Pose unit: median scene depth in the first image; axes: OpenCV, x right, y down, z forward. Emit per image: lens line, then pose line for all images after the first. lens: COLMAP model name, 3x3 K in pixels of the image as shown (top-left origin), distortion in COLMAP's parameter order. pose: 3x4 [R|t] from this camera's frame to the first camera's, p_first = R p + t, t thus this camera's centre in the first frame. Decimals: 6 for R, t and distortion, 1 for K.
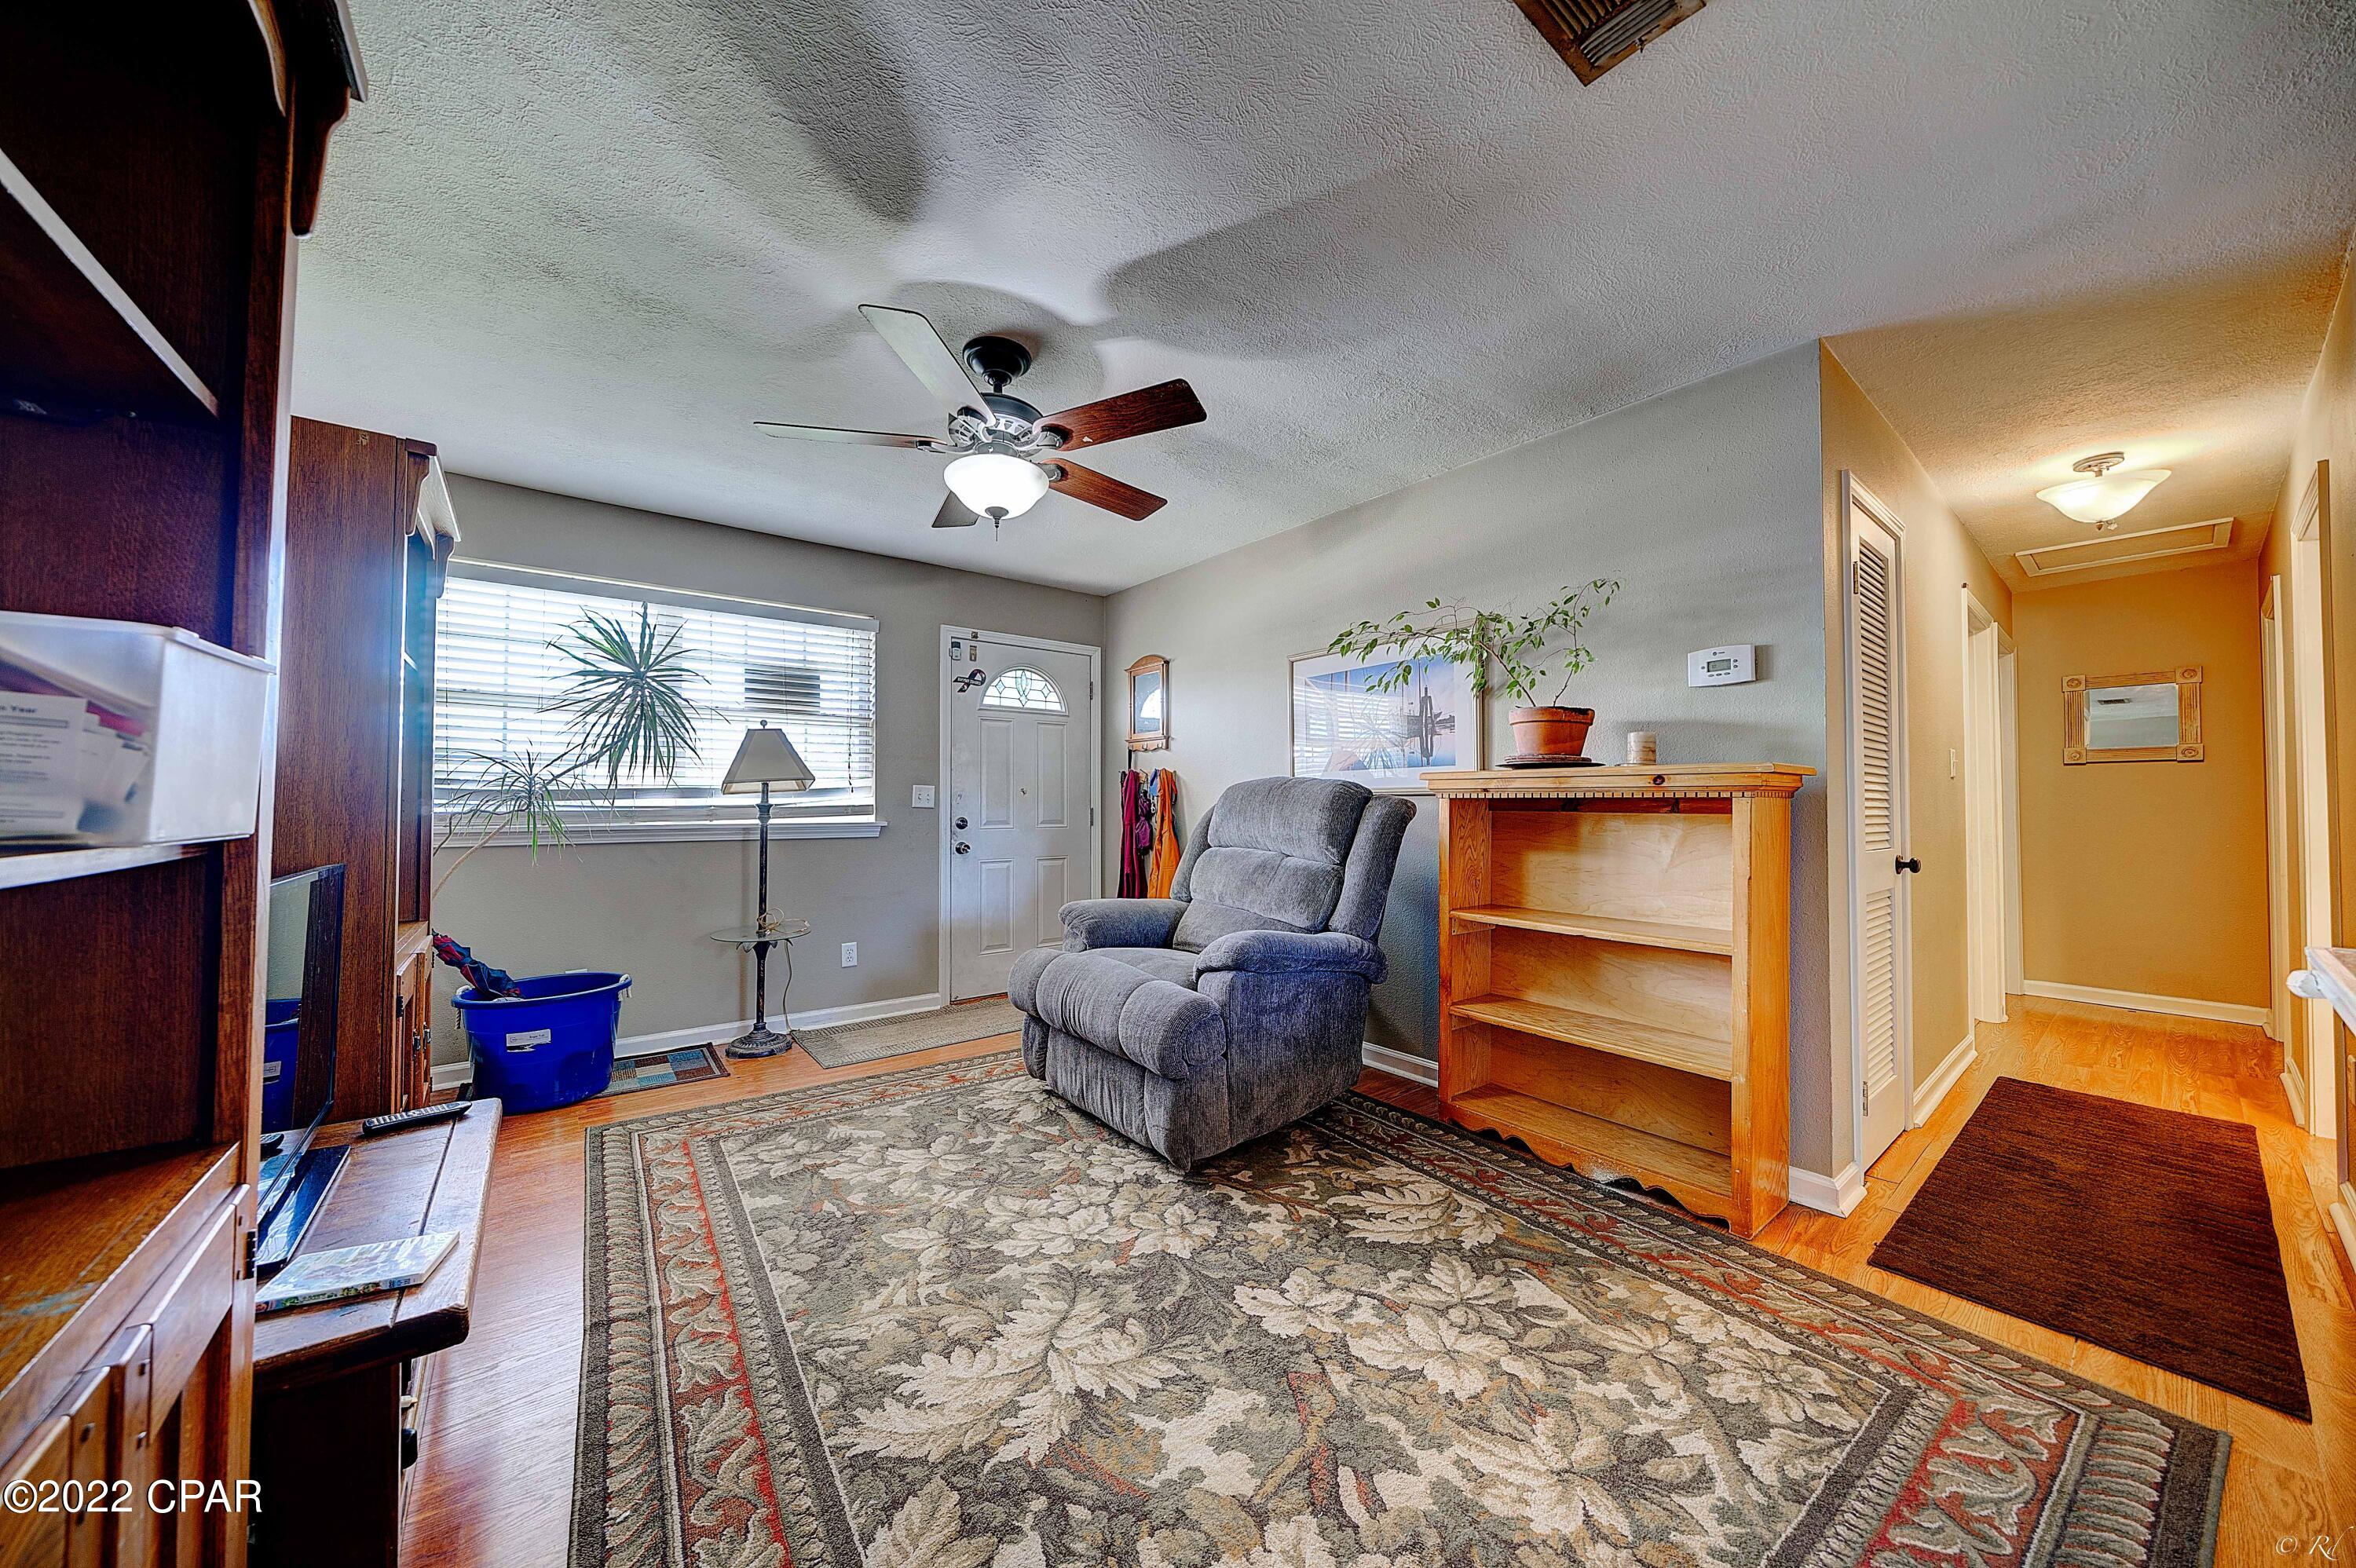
lens RADIAL K [[804.7, 0, 1179.7], [0, 804.7, 789.0], [0, 0, 1]] dist [-0.005956, 0.000290]
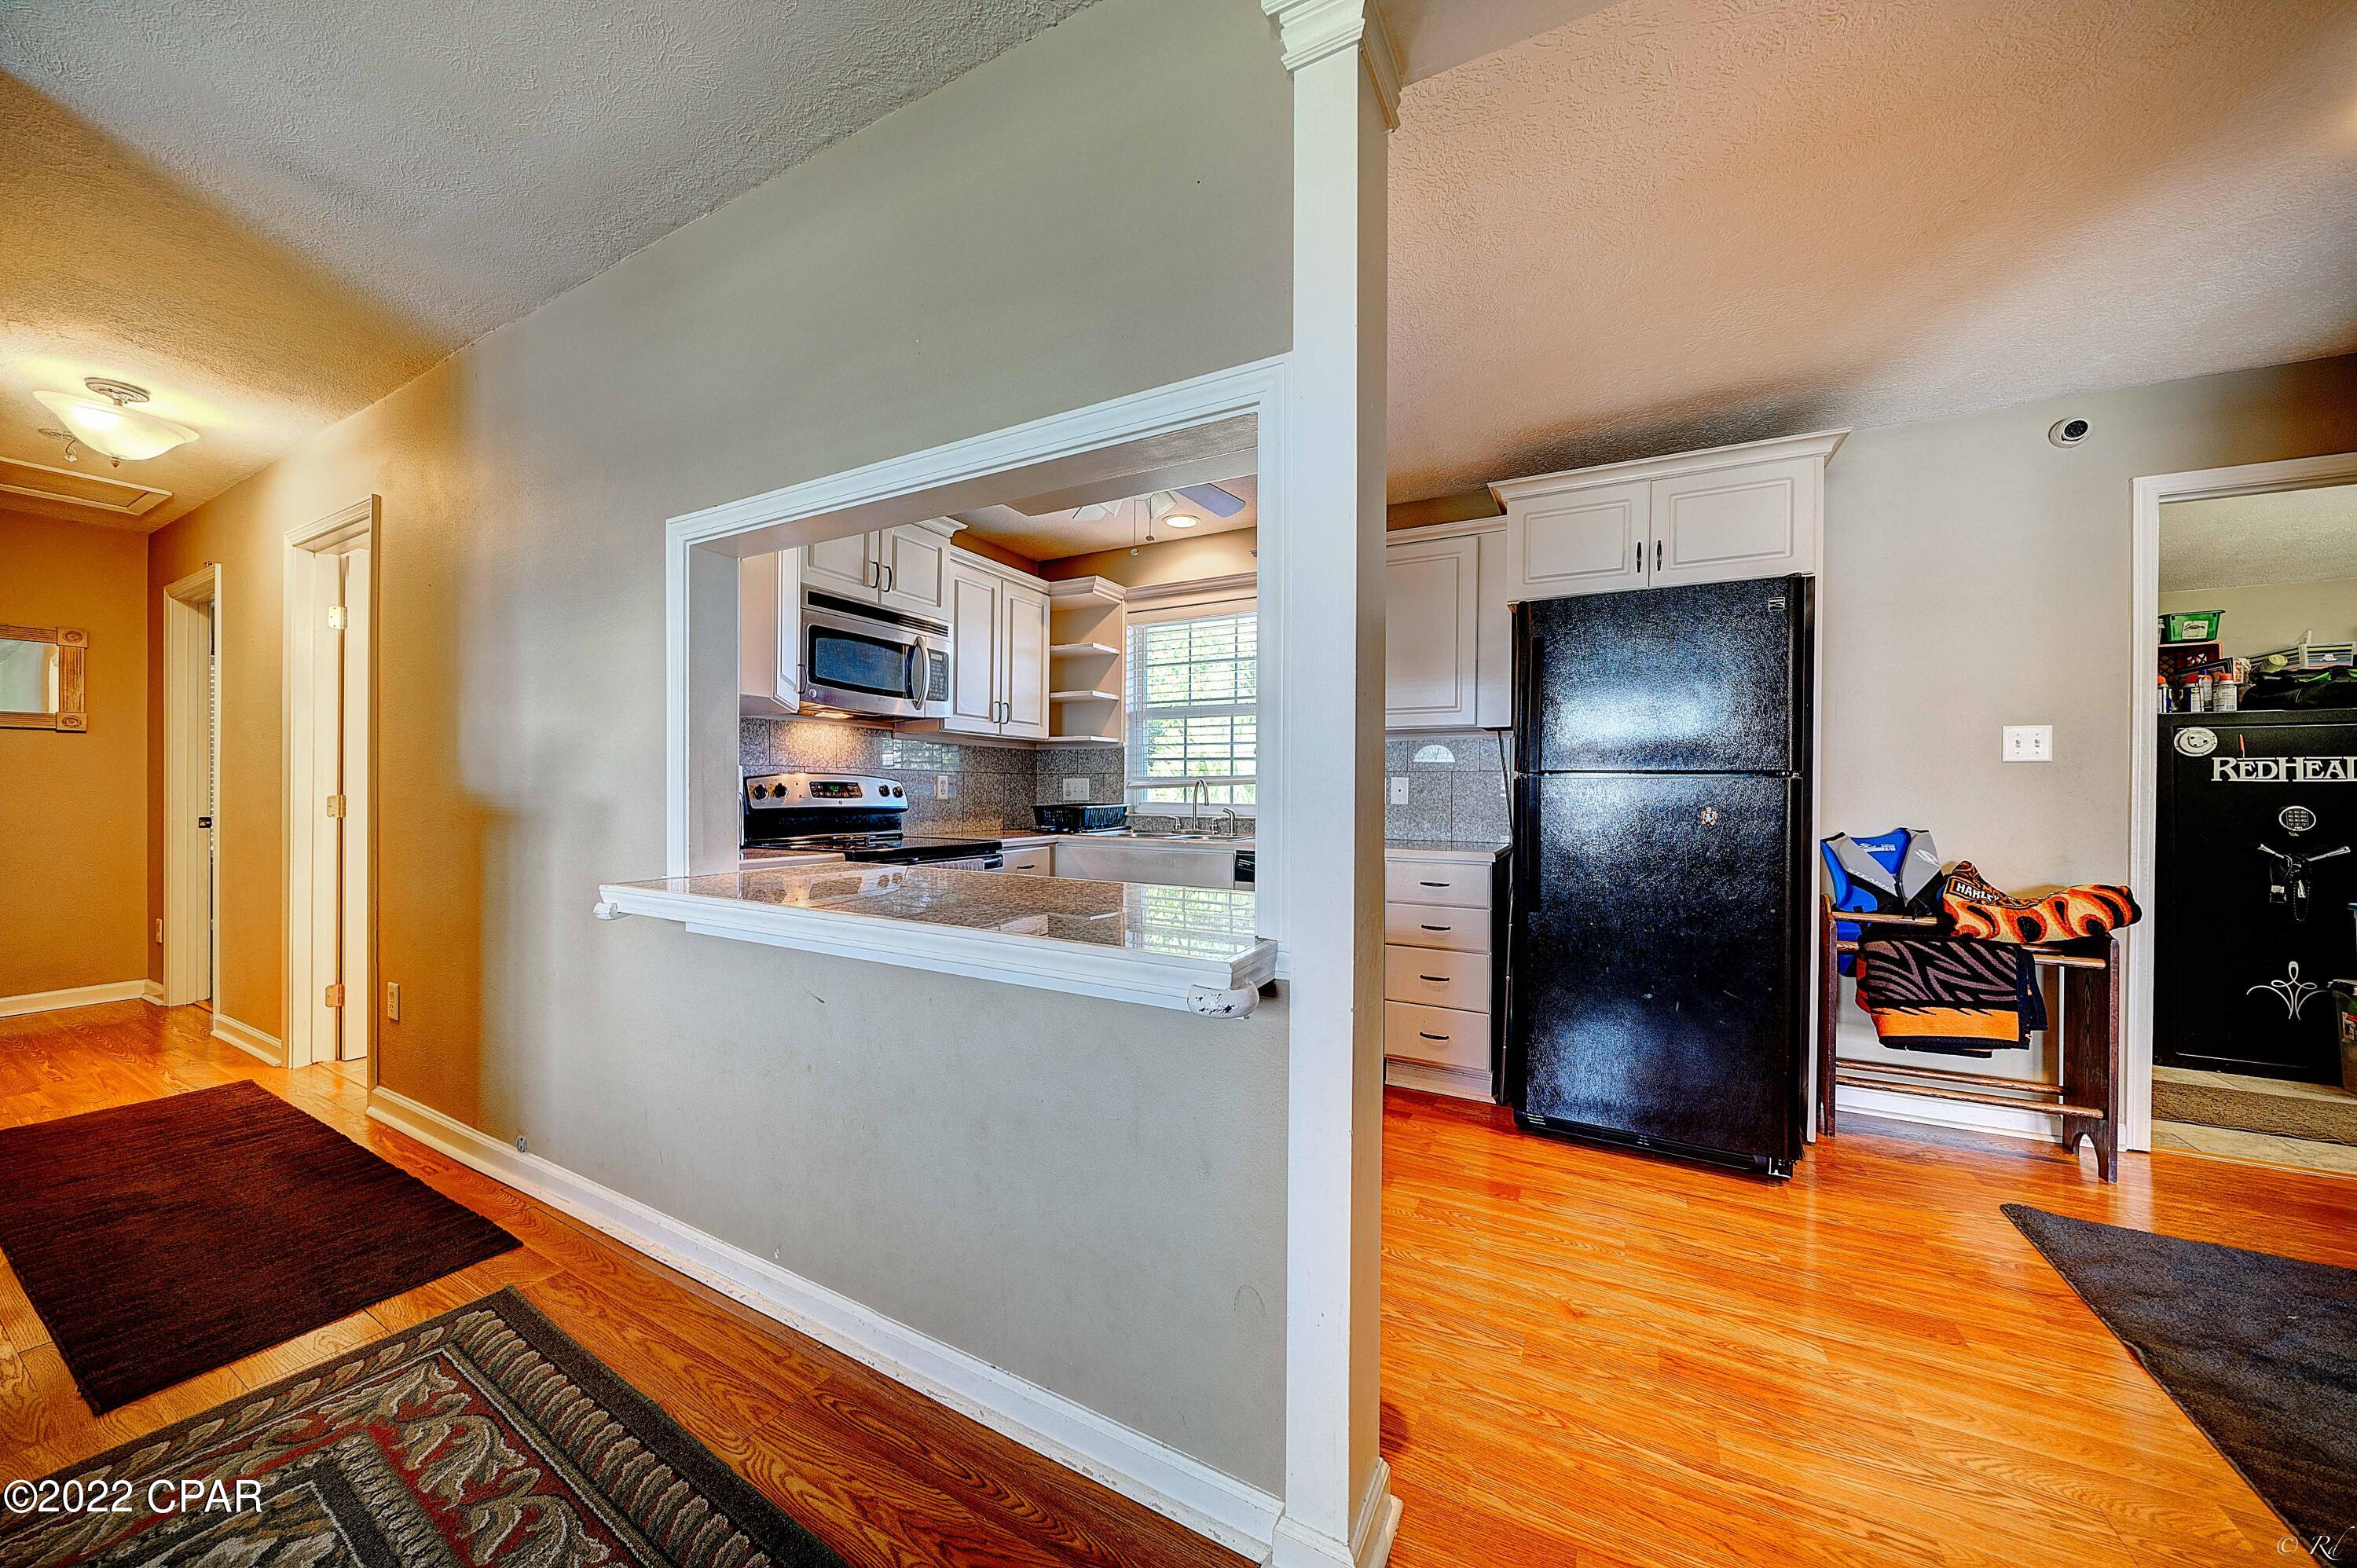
lens RADIAL K [[803.8, 0, 1175.6], [0, 803.8, 793.0], [0, 0, 1]] dist [-0.001393, 0.000177]
pose [[-0.385841, -0.010405, 0.922506, -0.160368], [-0.026760, 0.999642, 0.000083, 0.003974], [-0.922177, -0.024655, -0.385982, 0.349199]]
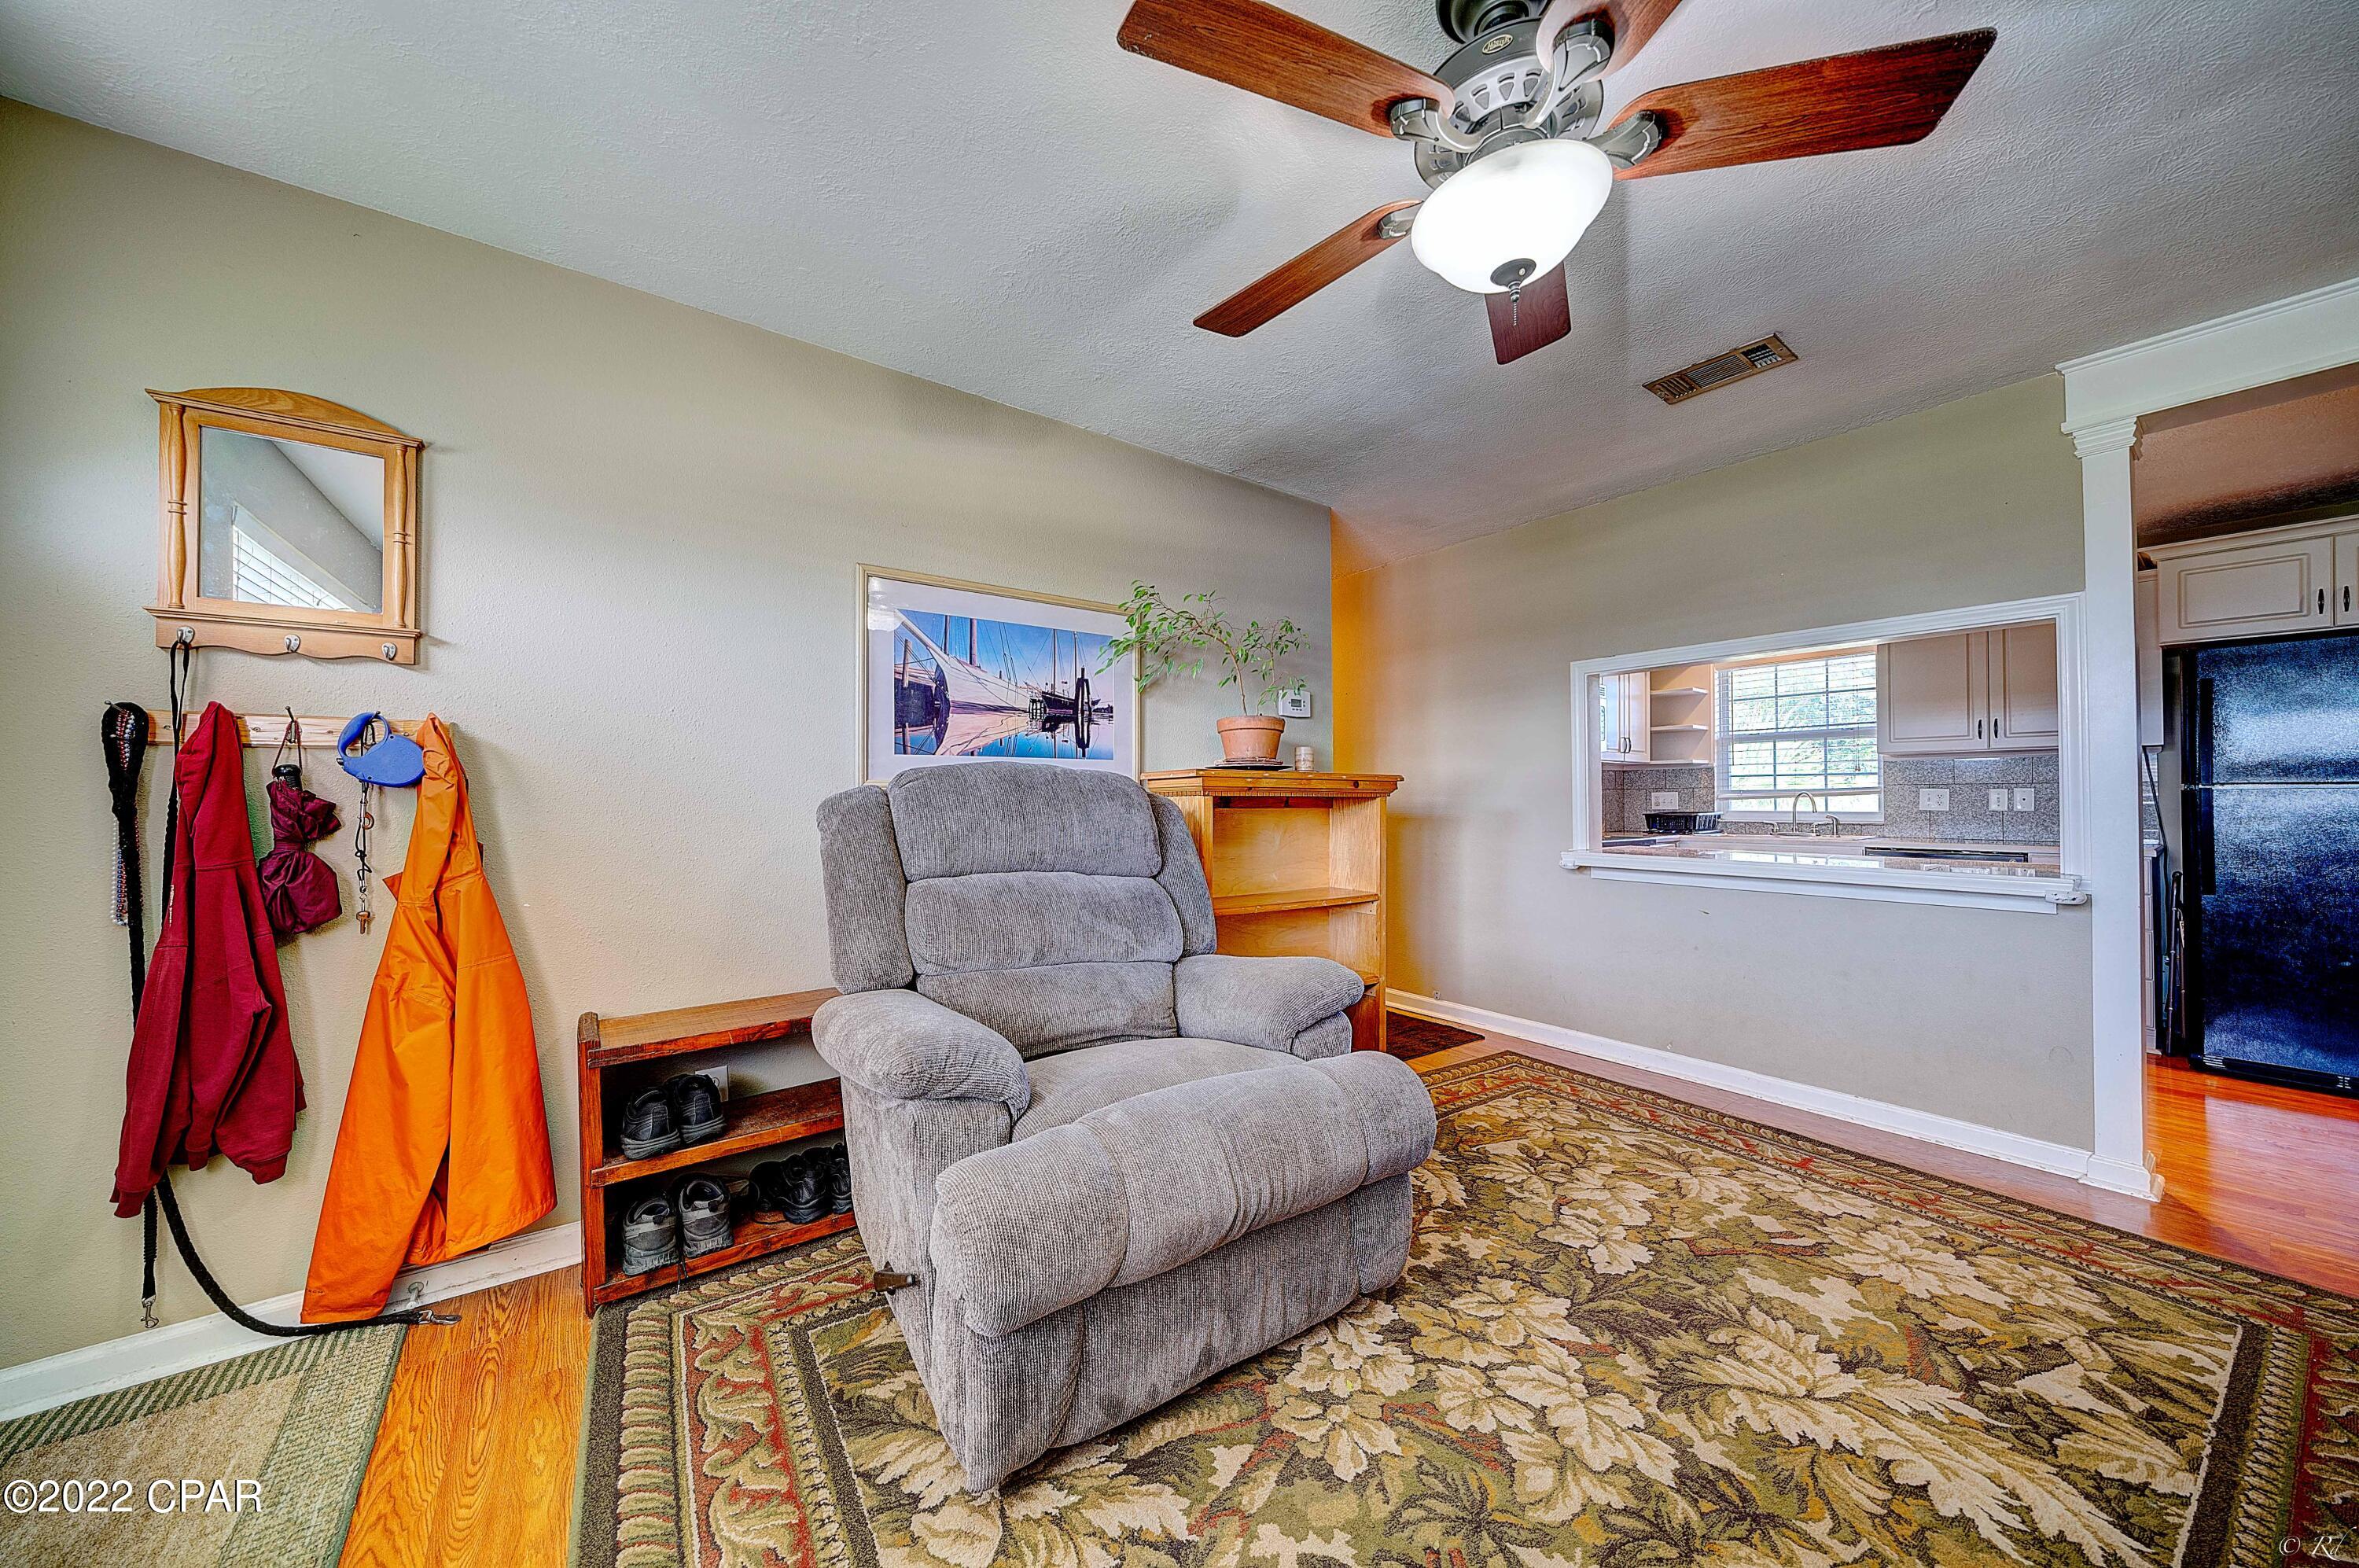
lens RADIAL K [[805.8, 0, 1181.2], [0, 805.8, 789.0], [0, 0, 1]] dist [-0.005956, 0.000290]
pose [[0.032259, 0.009997, 0.999430, -0.829642], [-0.017791, 0.999797, -0.009426, 0.016228], [-0.999321, -0.017476, 0.032430, 1.276930]]
